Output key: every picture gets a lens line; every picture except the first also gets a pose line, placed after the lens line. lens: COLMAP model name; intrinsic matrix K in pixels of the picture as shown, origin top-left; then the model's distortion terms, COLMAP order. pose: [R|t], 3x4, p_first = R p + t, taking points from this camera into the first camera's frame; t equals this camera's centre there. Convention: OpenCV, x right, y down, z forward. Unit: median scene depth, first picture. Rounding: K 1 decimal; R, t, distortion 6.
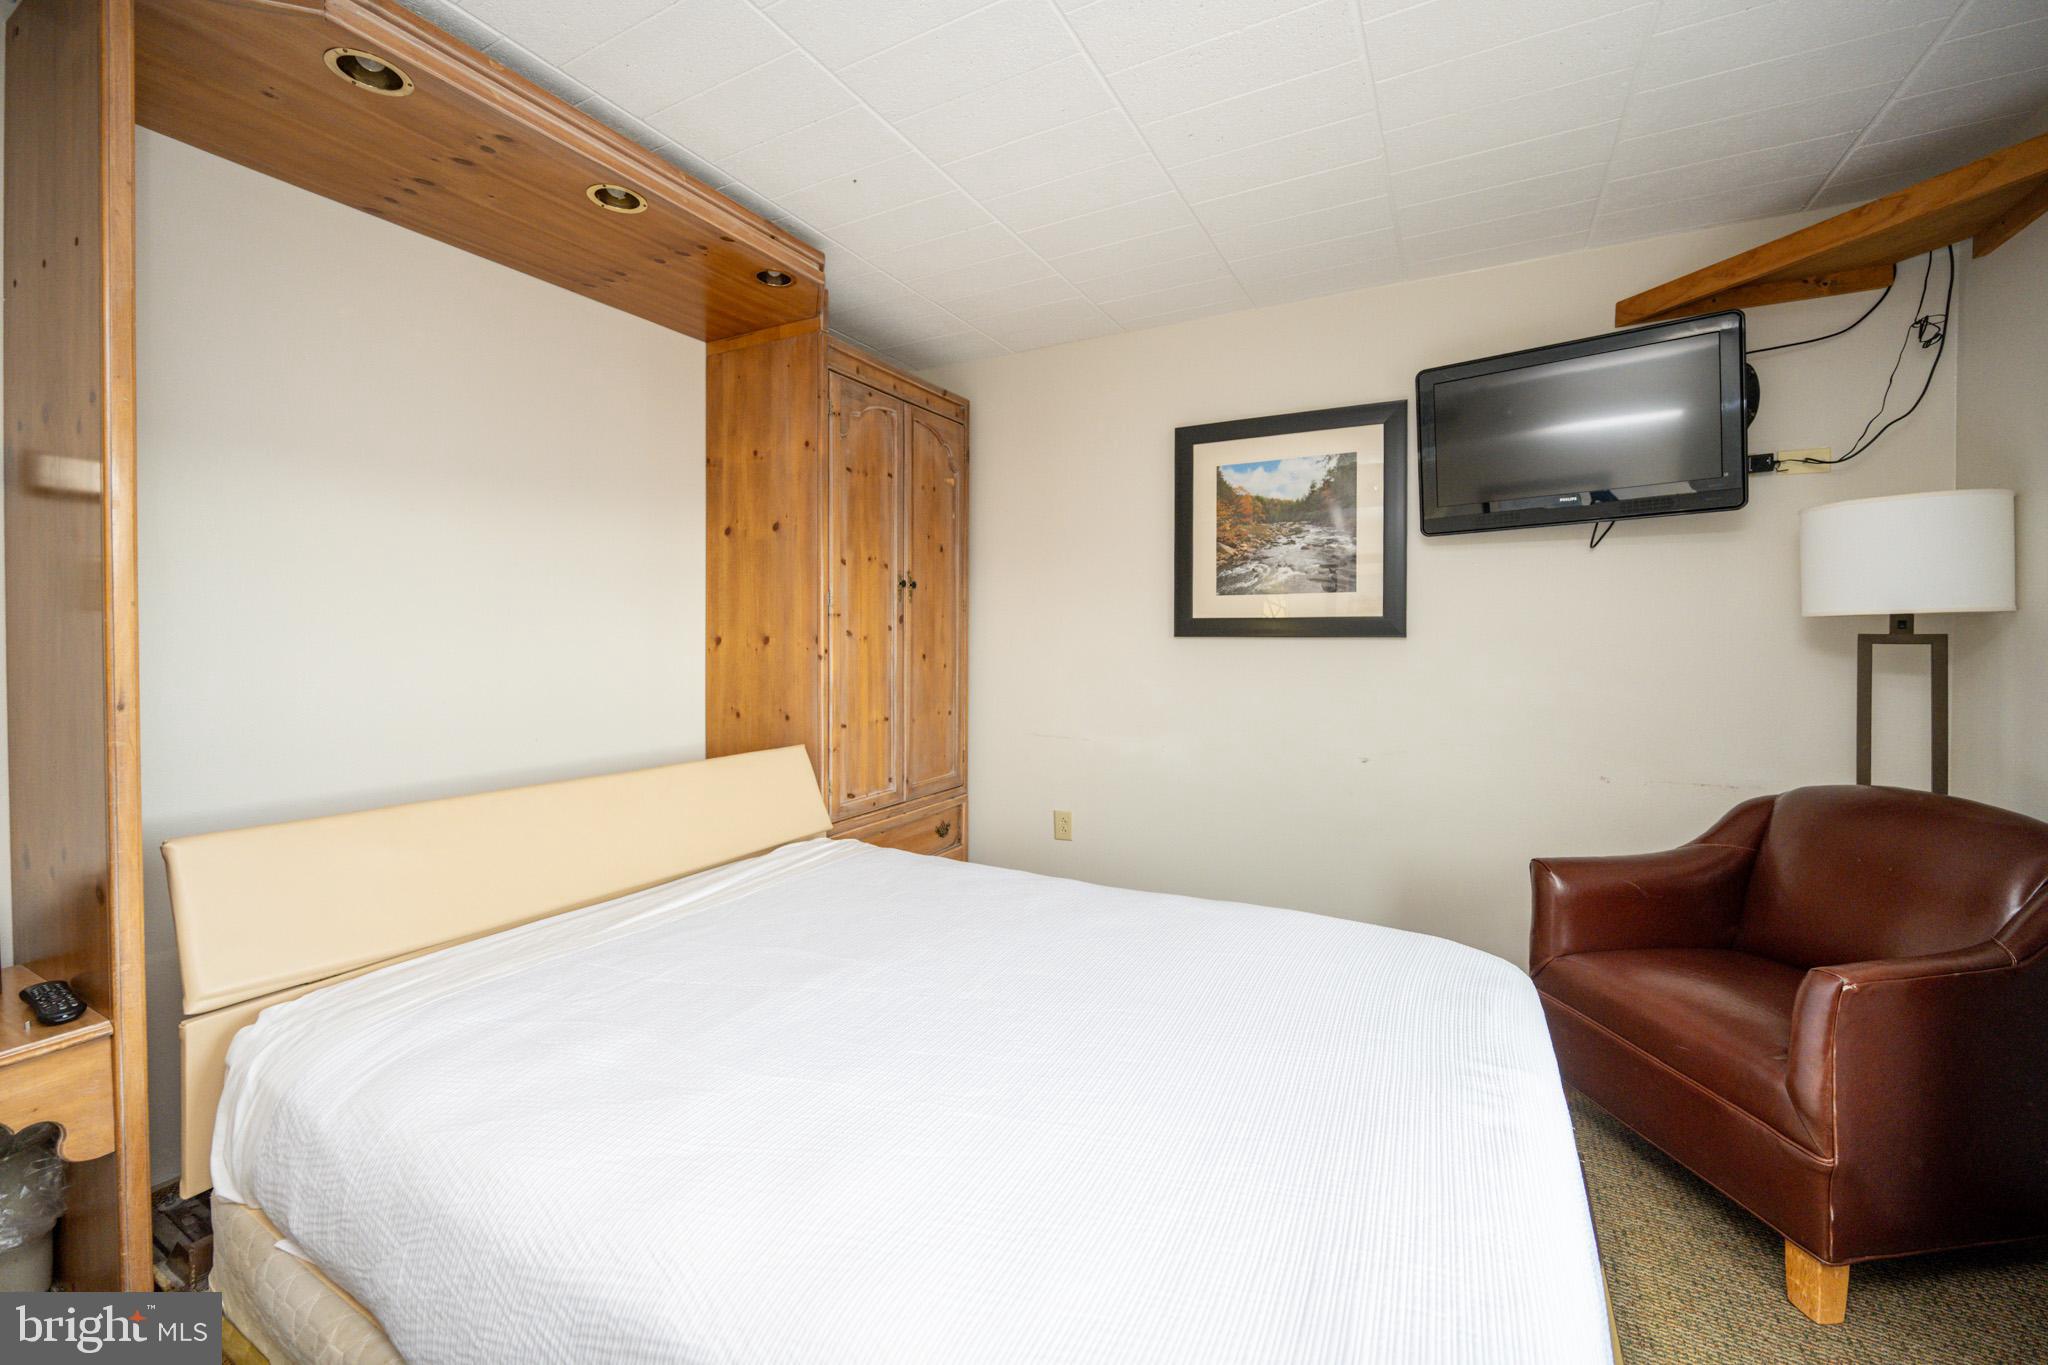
lens RADIAL K [[822.6, 0, 1033.1], [0, 822.6, 647.7], [0, 0, 1]] dist [-0.001551, -0.000035]
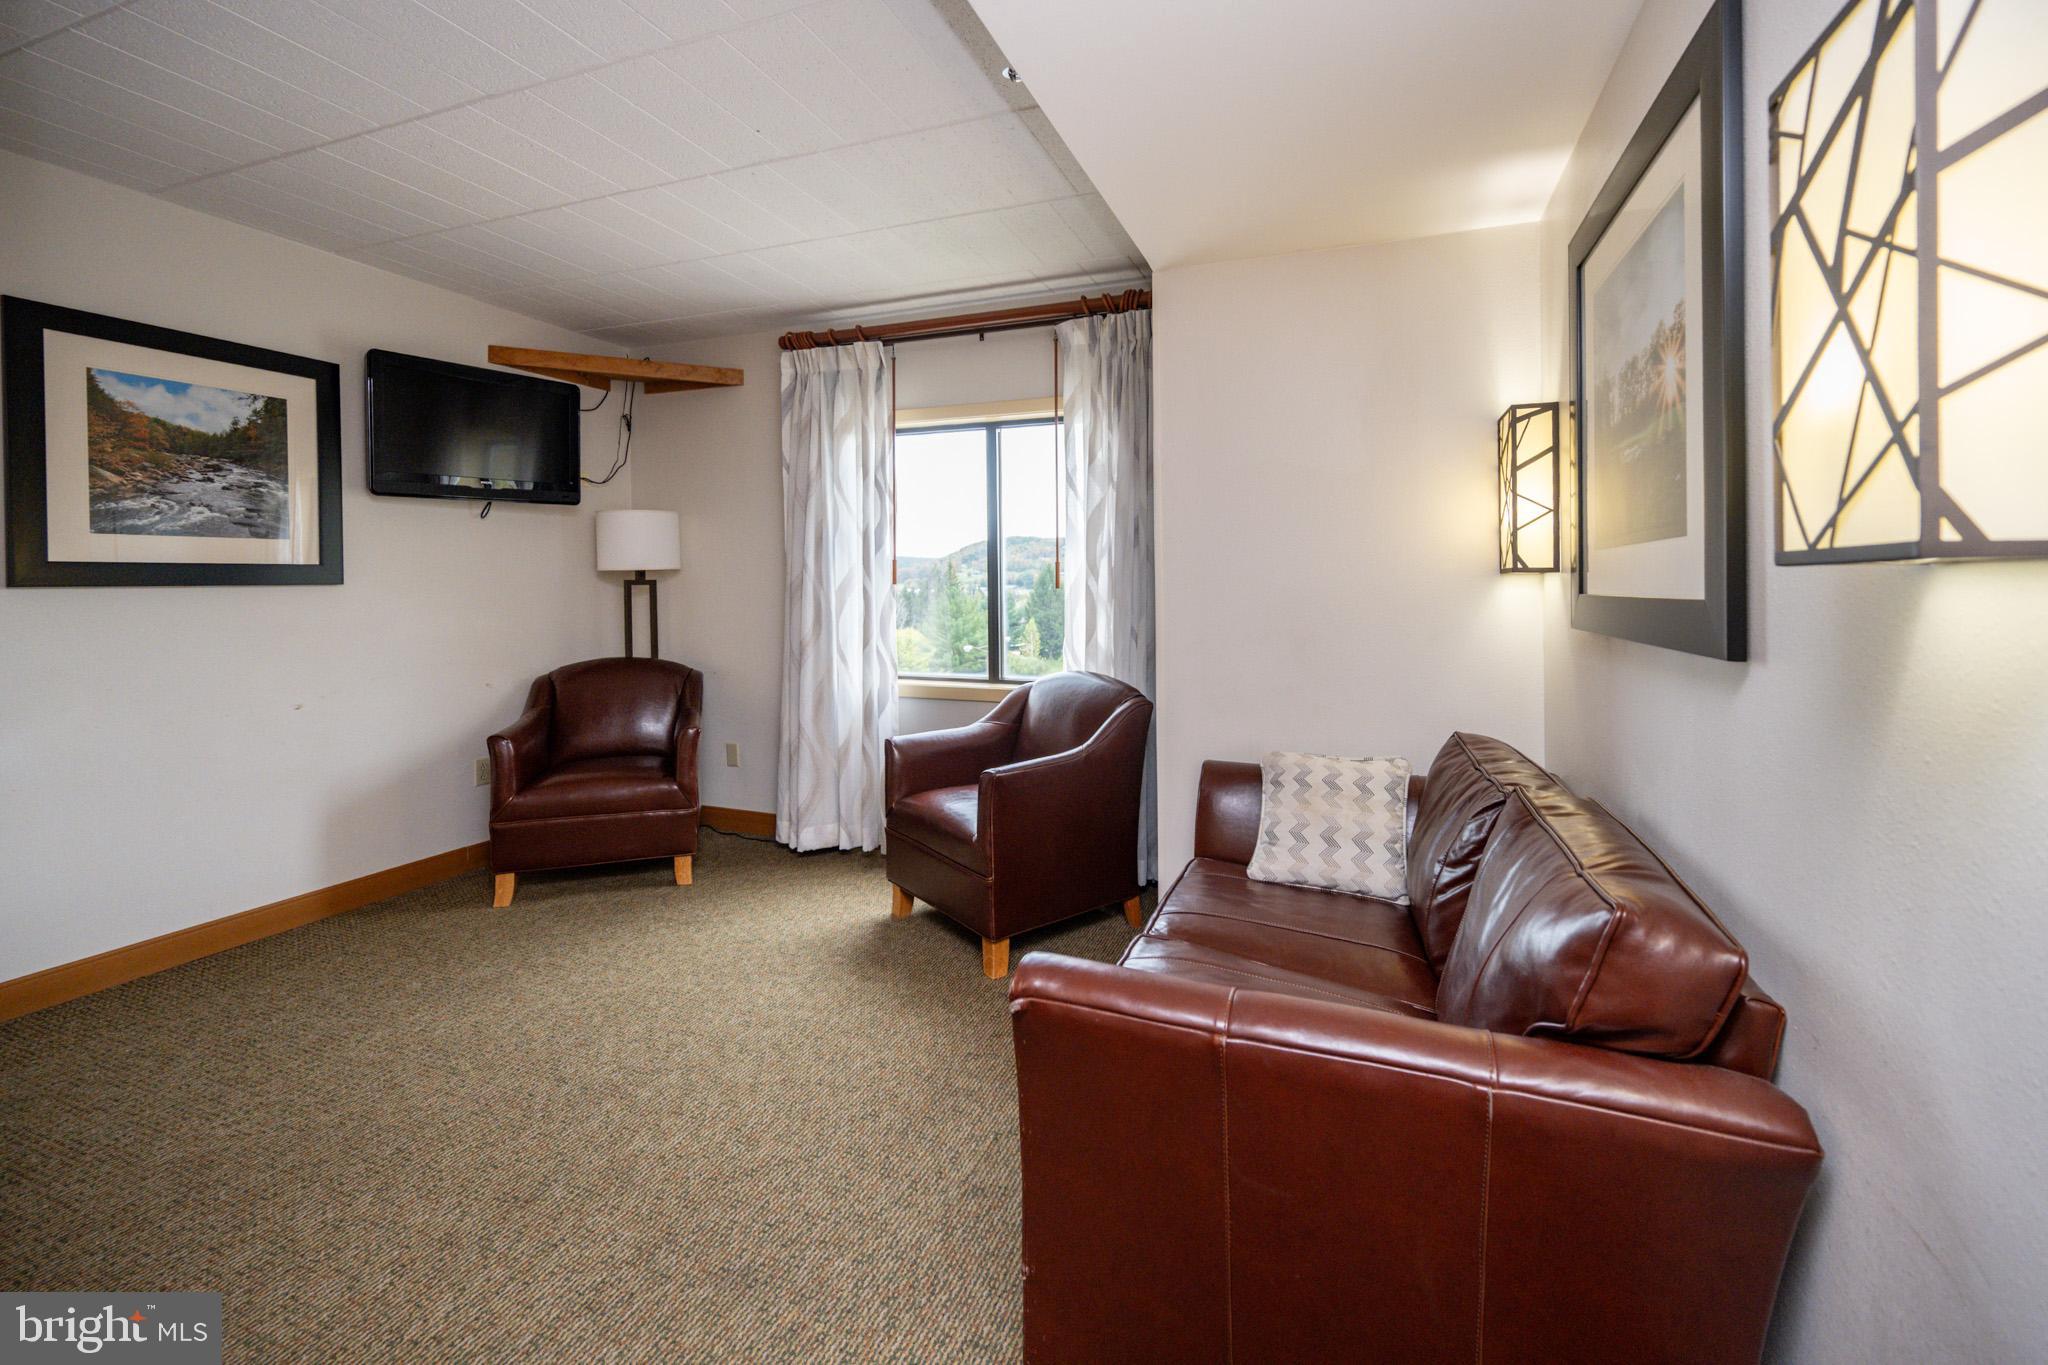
lens RADIAL K [[822.6, 0, 1069.0], [0, 822.6, 586.1], [0, 0, 1]] dist [-0.001551, -0.000035]
pose [[-0.161143, -0.010566, 0.986874, -0.747526], [0.018808, 0.999728, 0.013774, -0.006668], [-0.986752, 0.020780, -0.160901, 0.224944]]
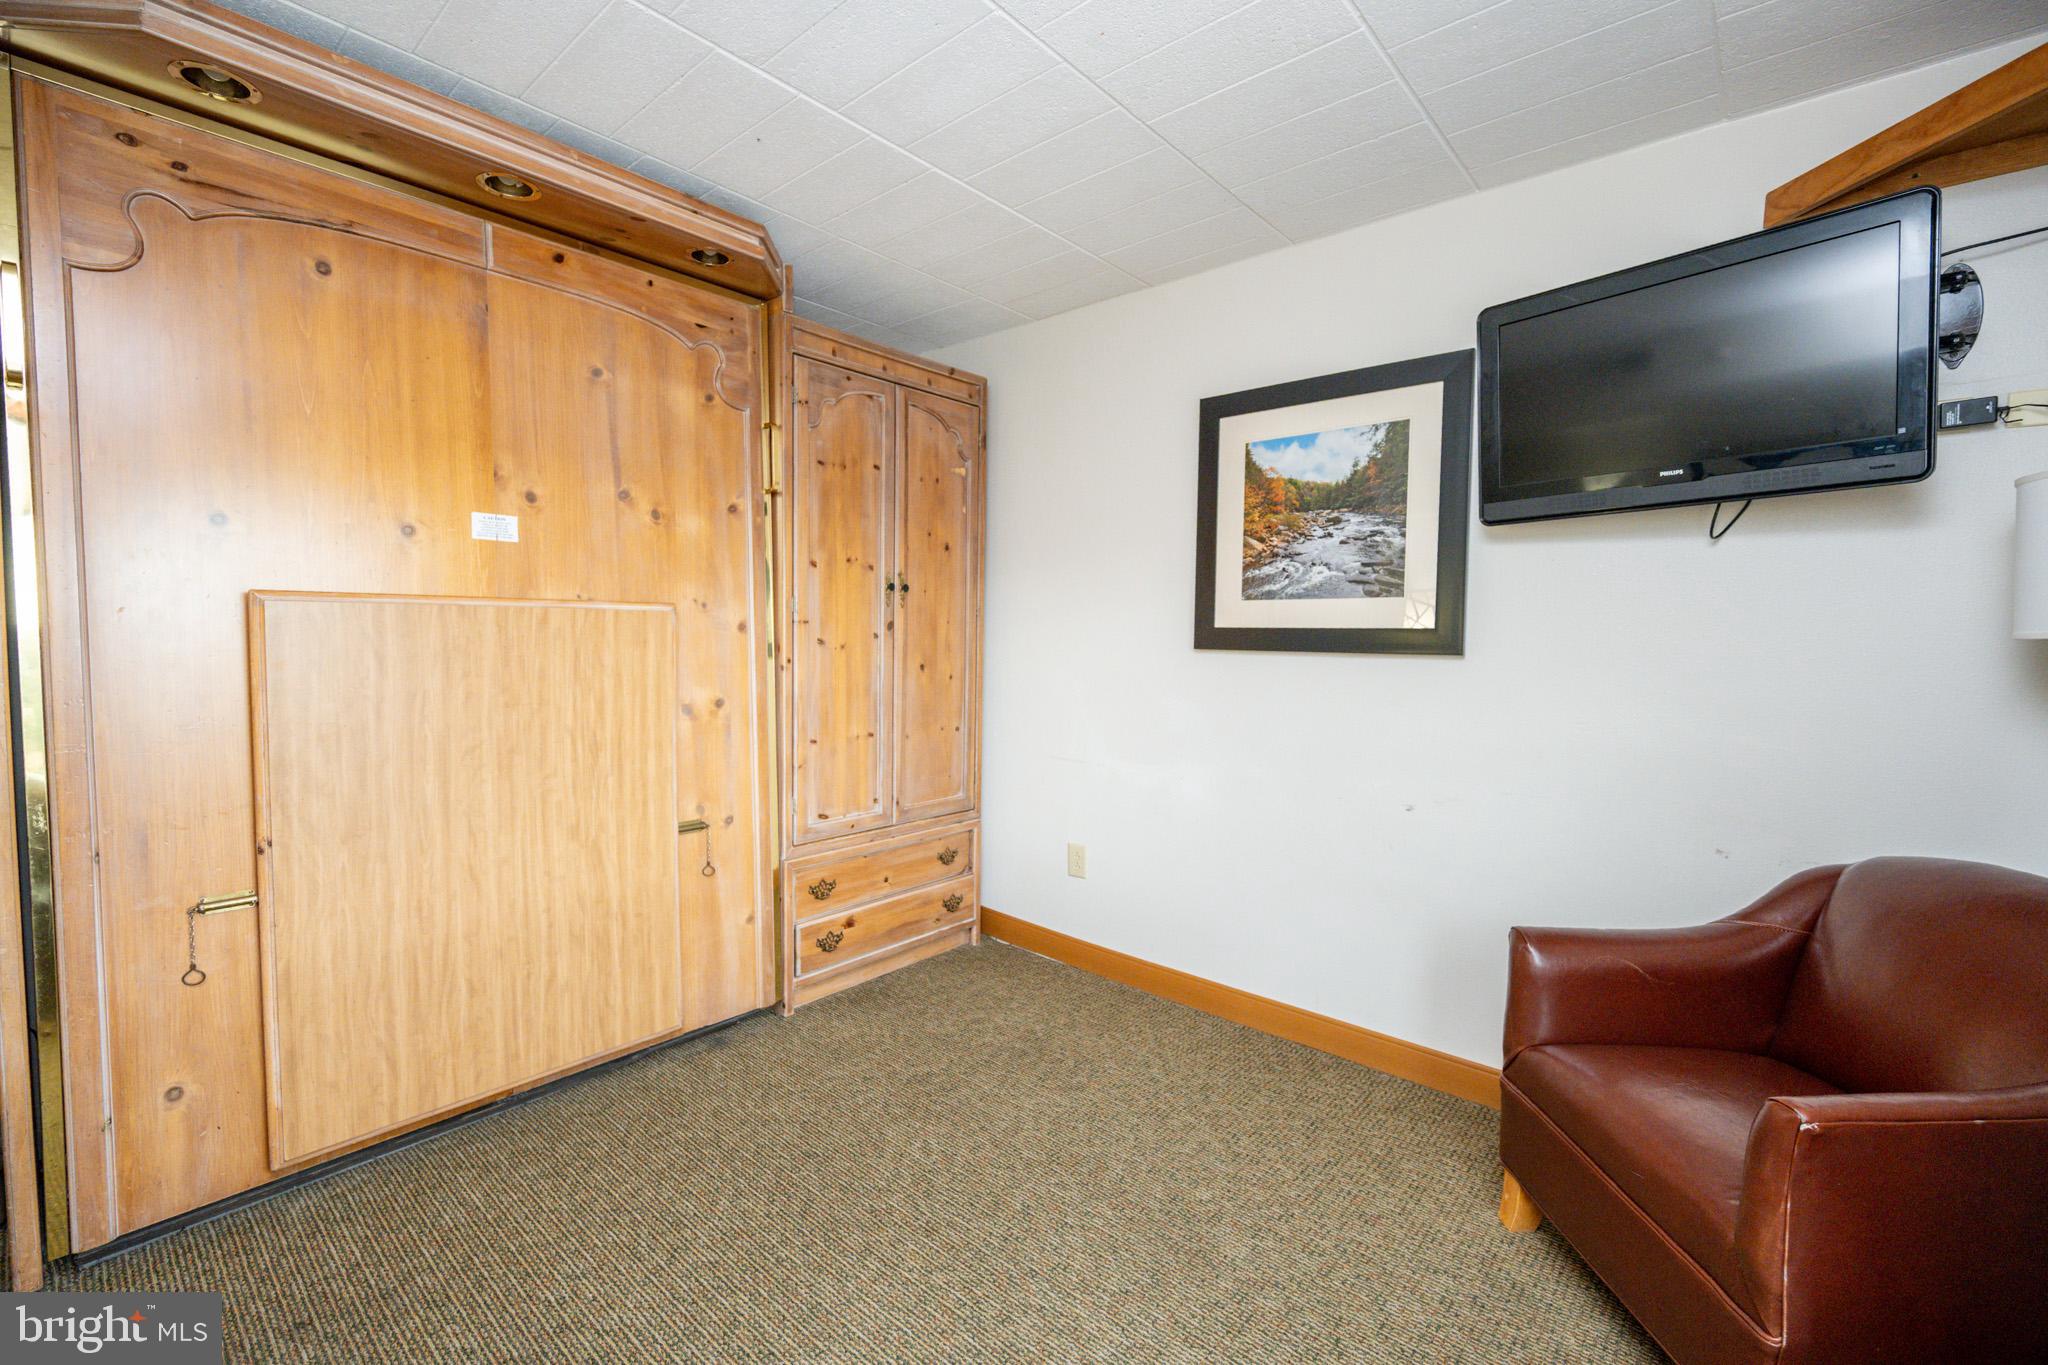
lens RADIAL K [[888.2, 0, 1040.0], [0, 888.2, 683.5], [0, 0, 1]] dist [-0.003412, 0.001237]
pose [[0.975250, 0.021622, -0.220045, 0.239697], [-0.012387, 0.998987, 0.043258, -0.016935], [0.220757, -0.039462, 0.974530, 0.081020]]
